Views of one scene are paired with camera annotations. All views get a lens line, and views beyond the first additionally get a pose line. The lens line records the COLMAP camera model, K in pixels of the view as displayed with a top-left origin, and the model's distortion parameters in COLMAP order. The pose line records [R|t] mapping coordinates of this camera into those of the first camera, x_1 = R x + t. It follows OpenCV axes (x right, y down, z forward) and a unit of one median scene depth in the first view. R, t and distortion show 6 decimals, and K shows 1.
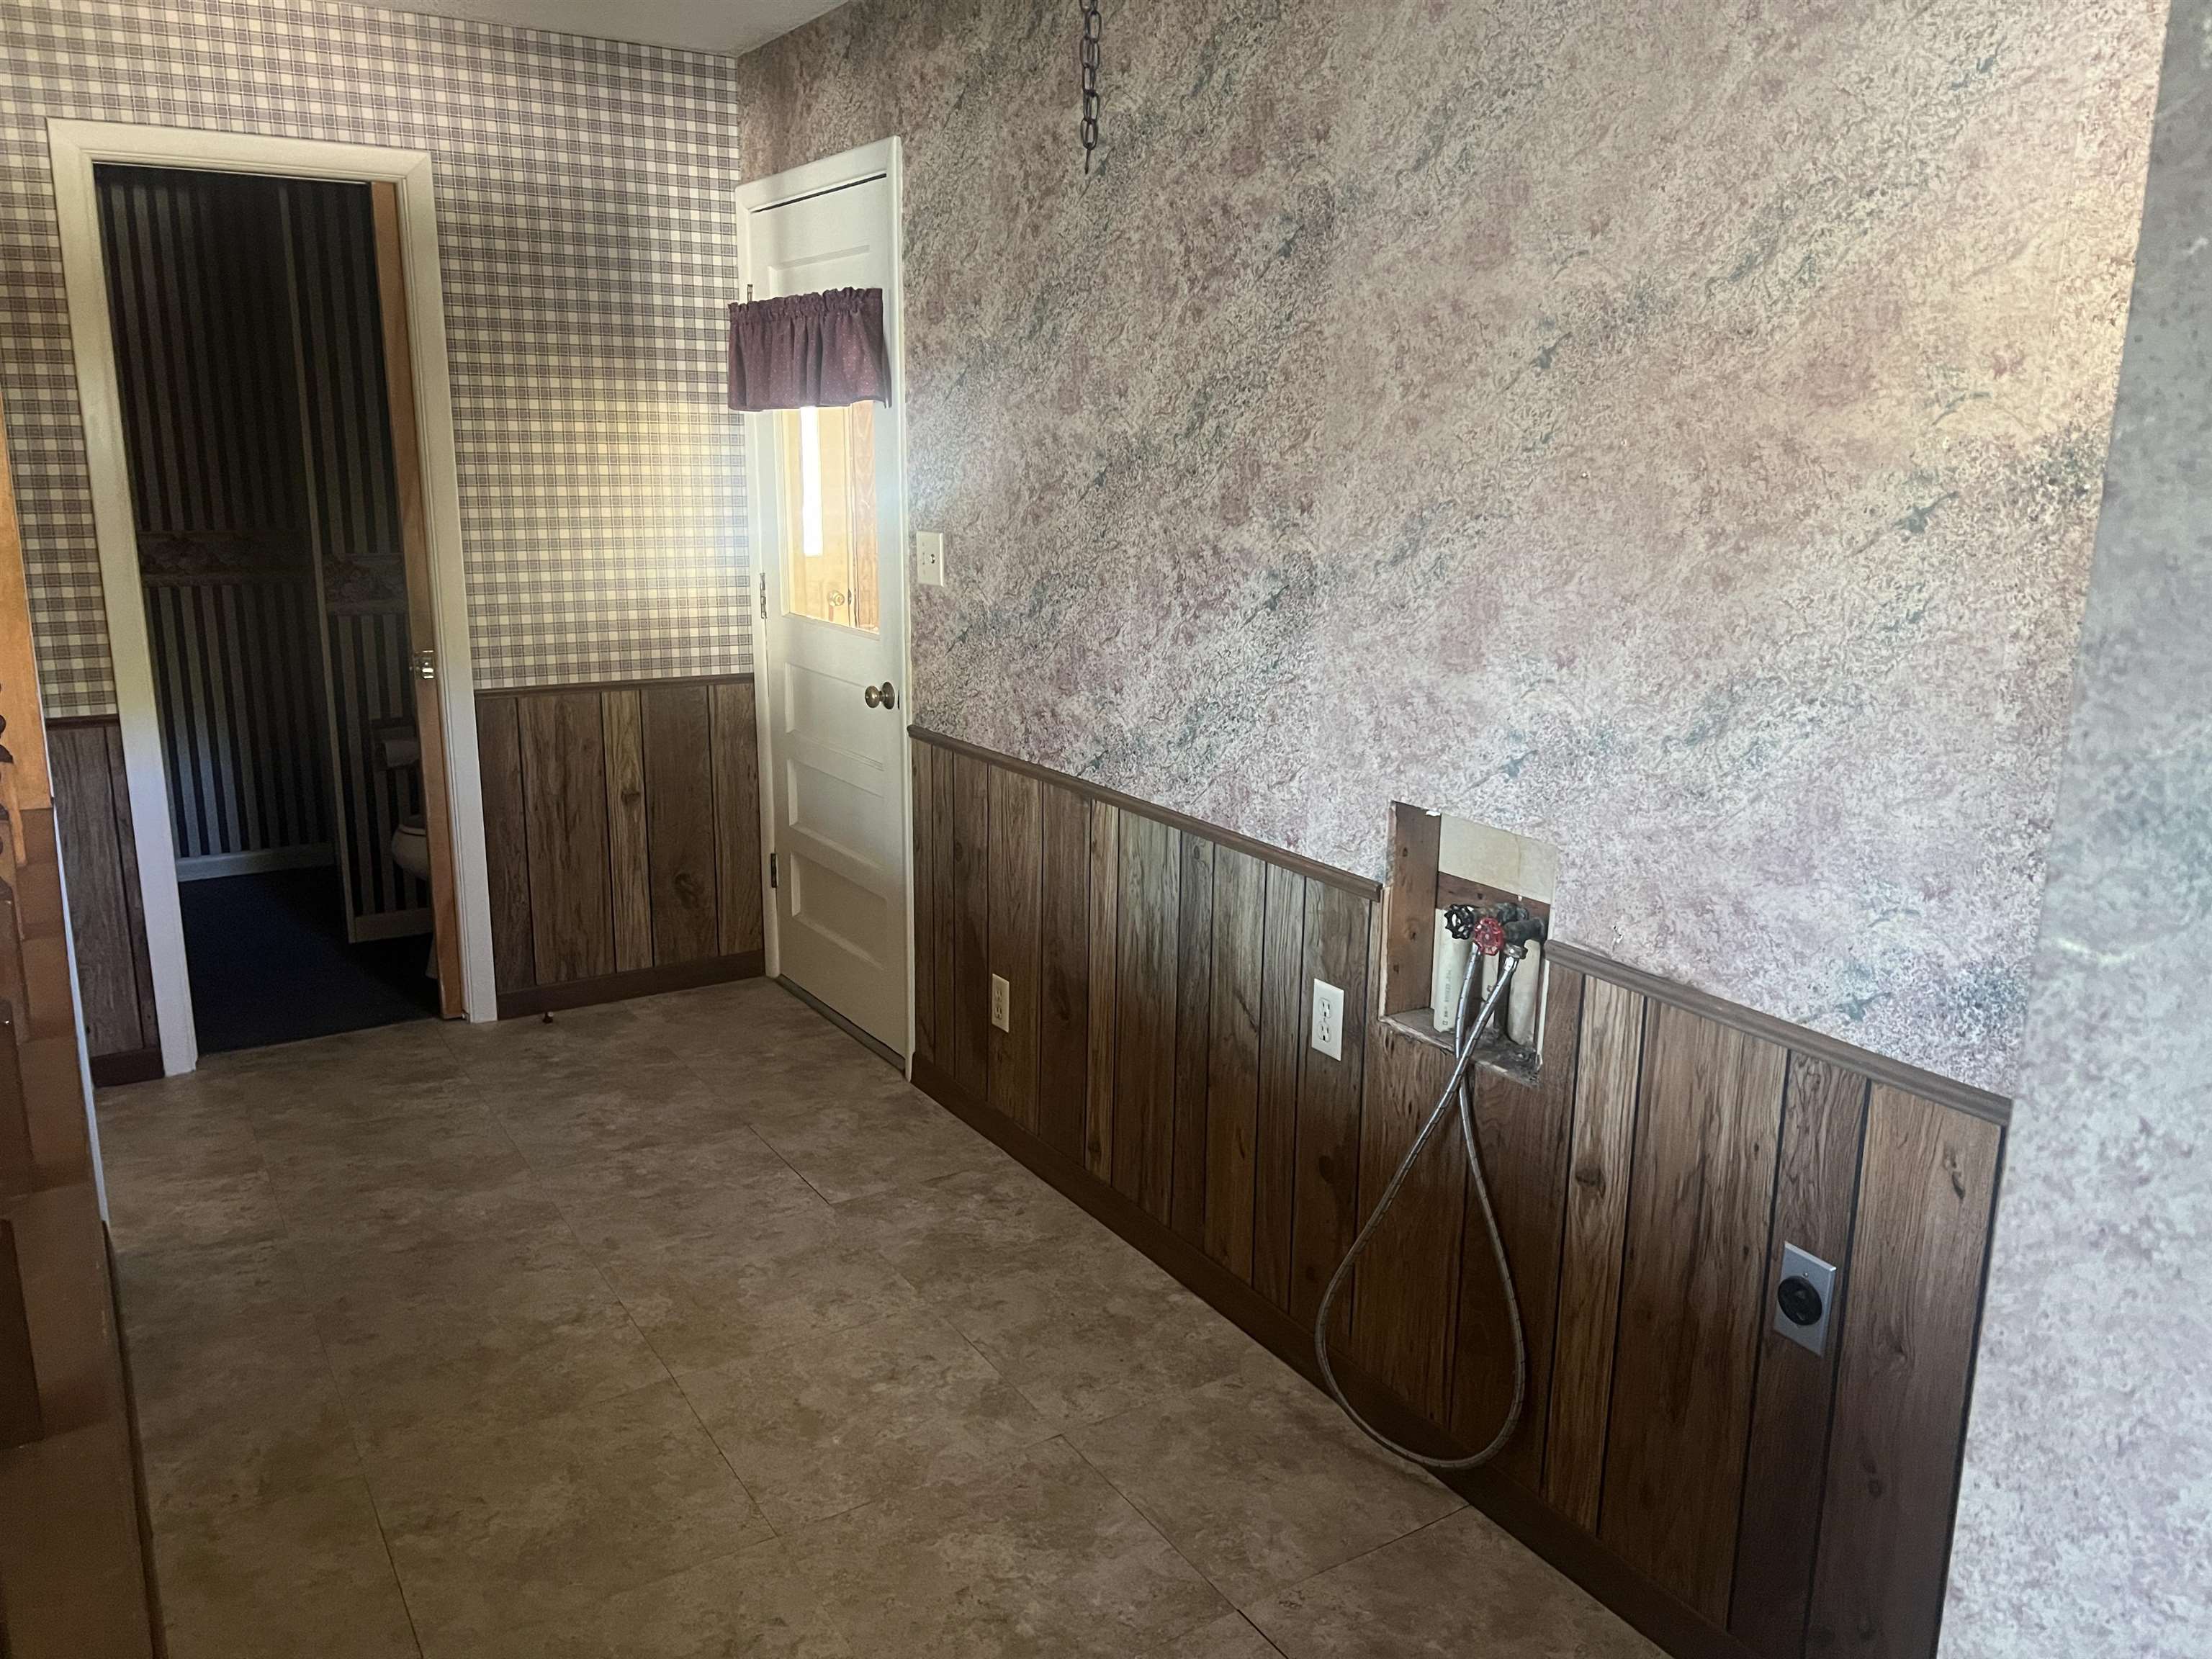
lens RADIAL K [[1692.7, 0, 1112.2], [0, 1692.7, 829.5], [0, 0, 1]] dist [0.017240, -0.010349]
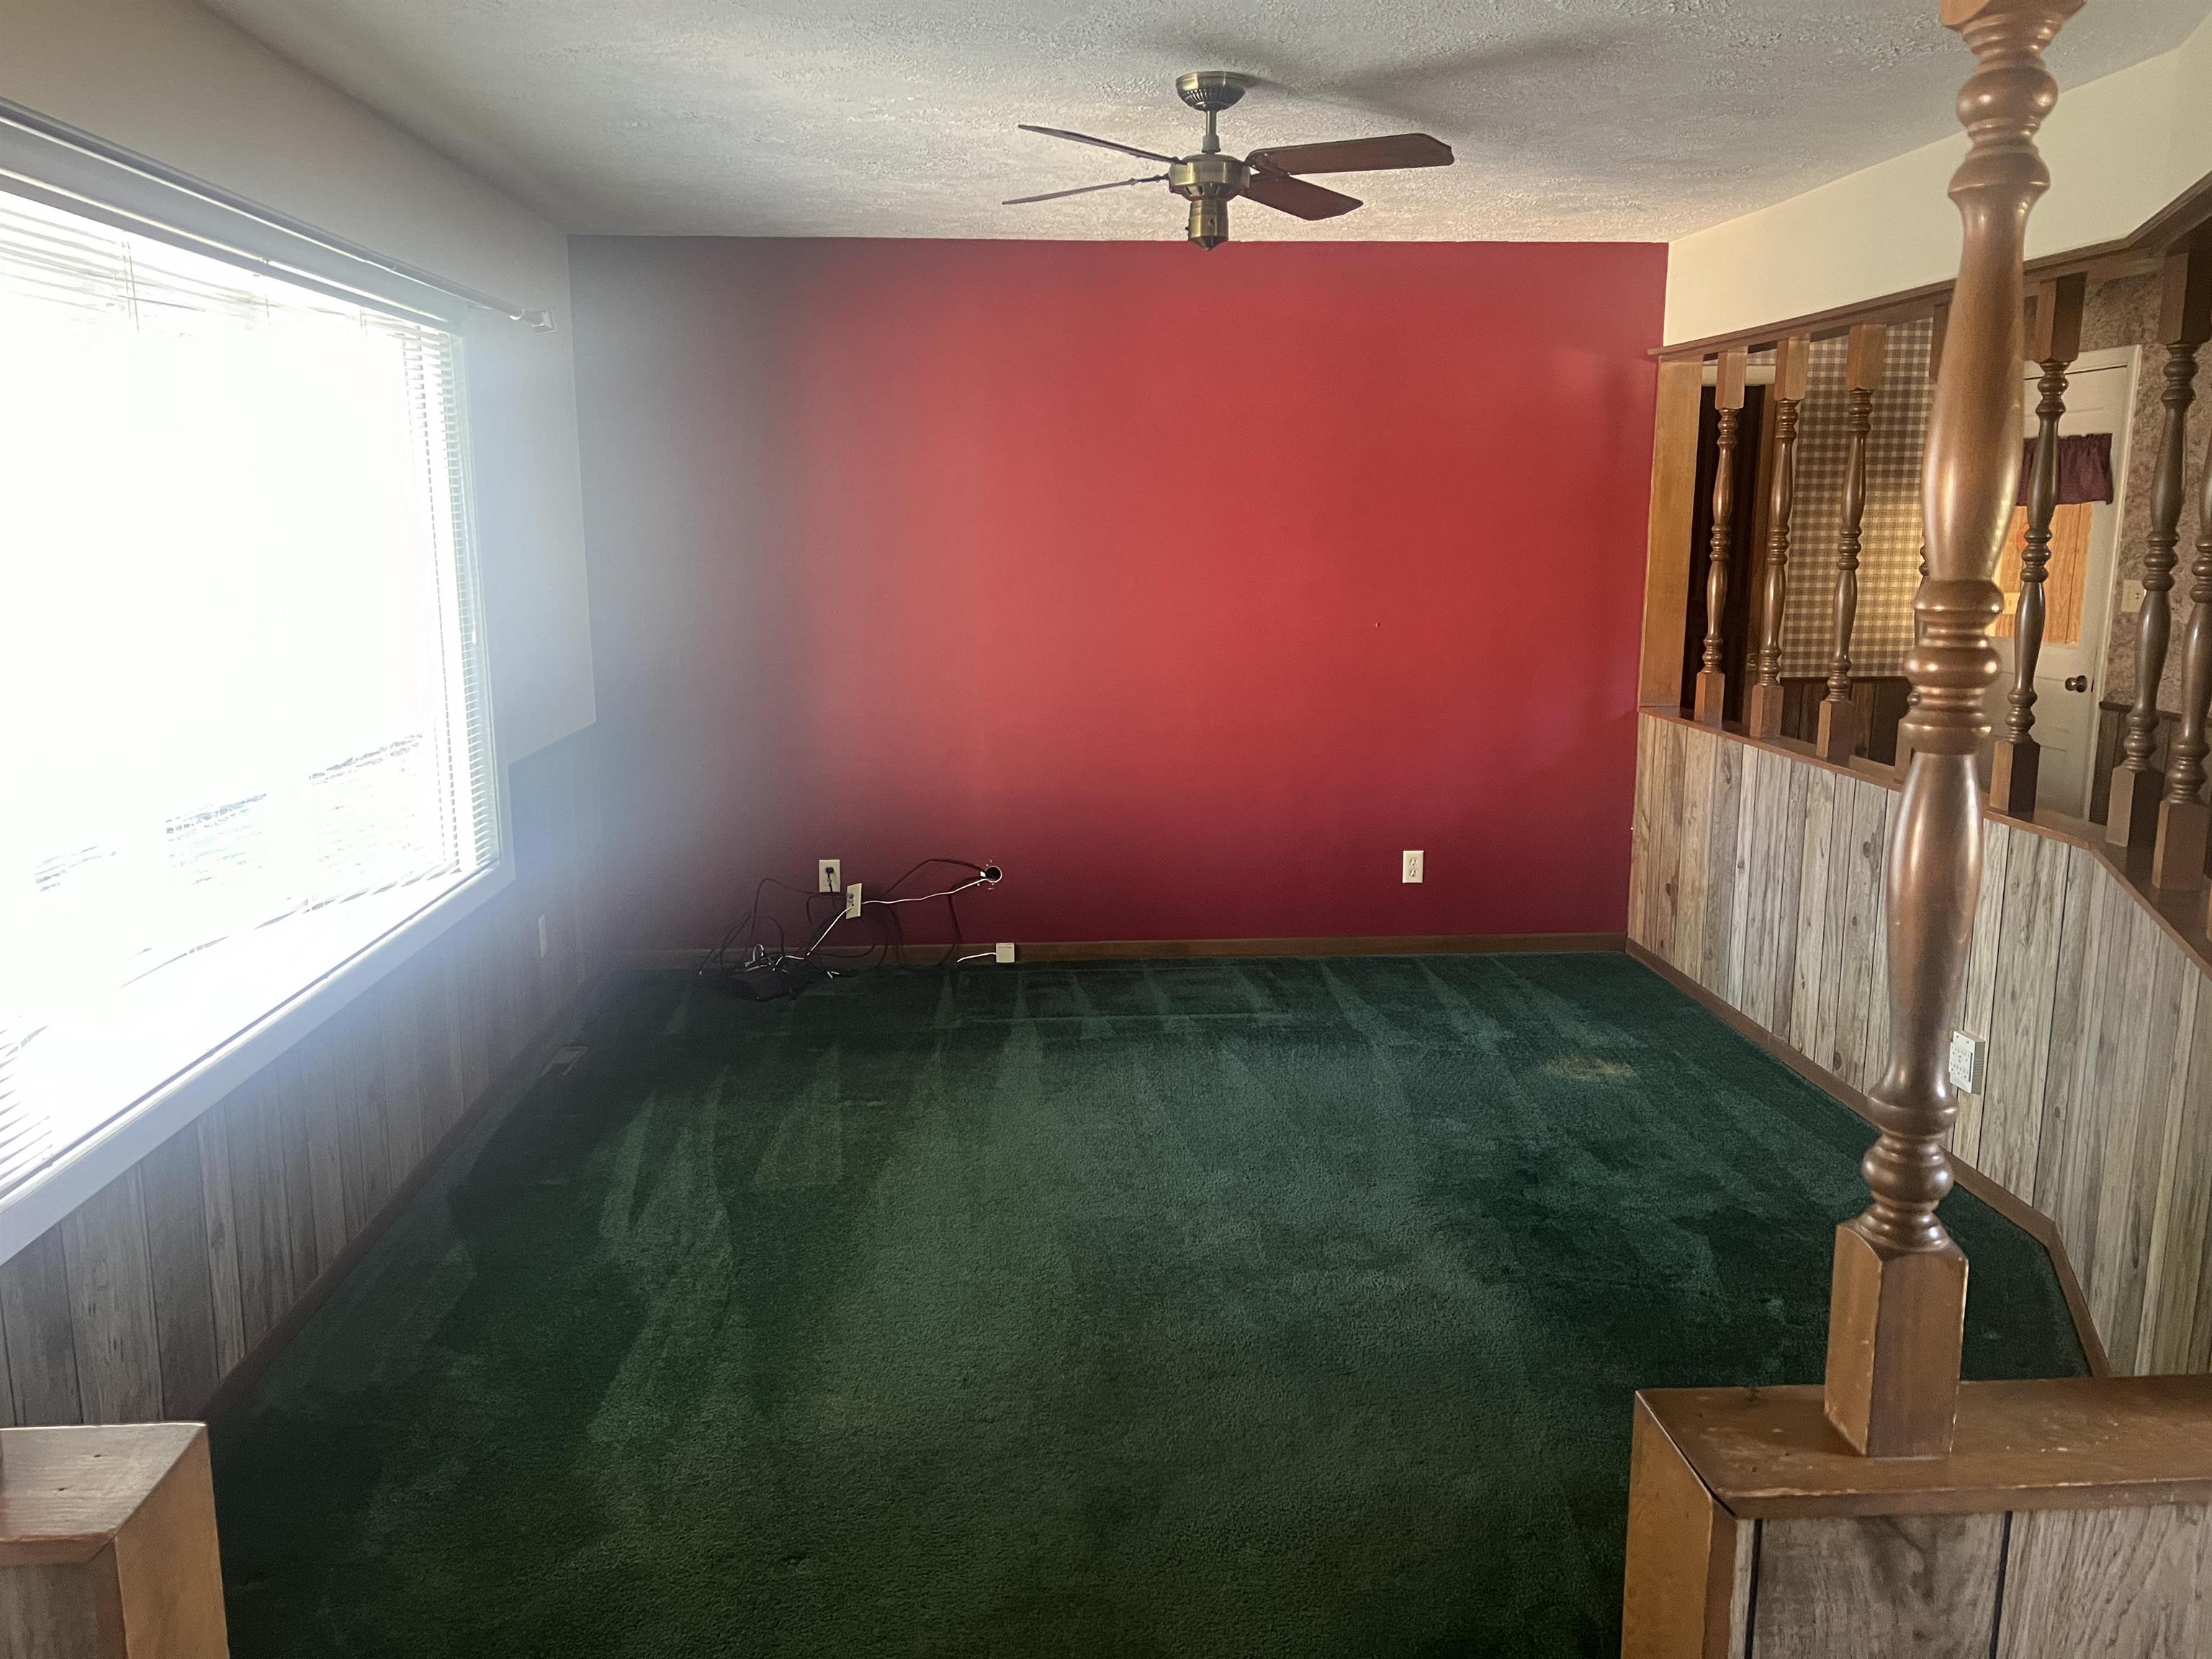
lens RADIAL K [[1692.7, 0, 1101.1], [0, 1692.7, 832.3], [0, 0, 1]] dist [0.017240, -0.010349]
pose [[0.883275, 0.072004, -0.463294, -0.209564], [-0.094351, 0.995220, -0.025208, 0.199879], [0.459264, 0.065978, 0.885846, -0.885660]]
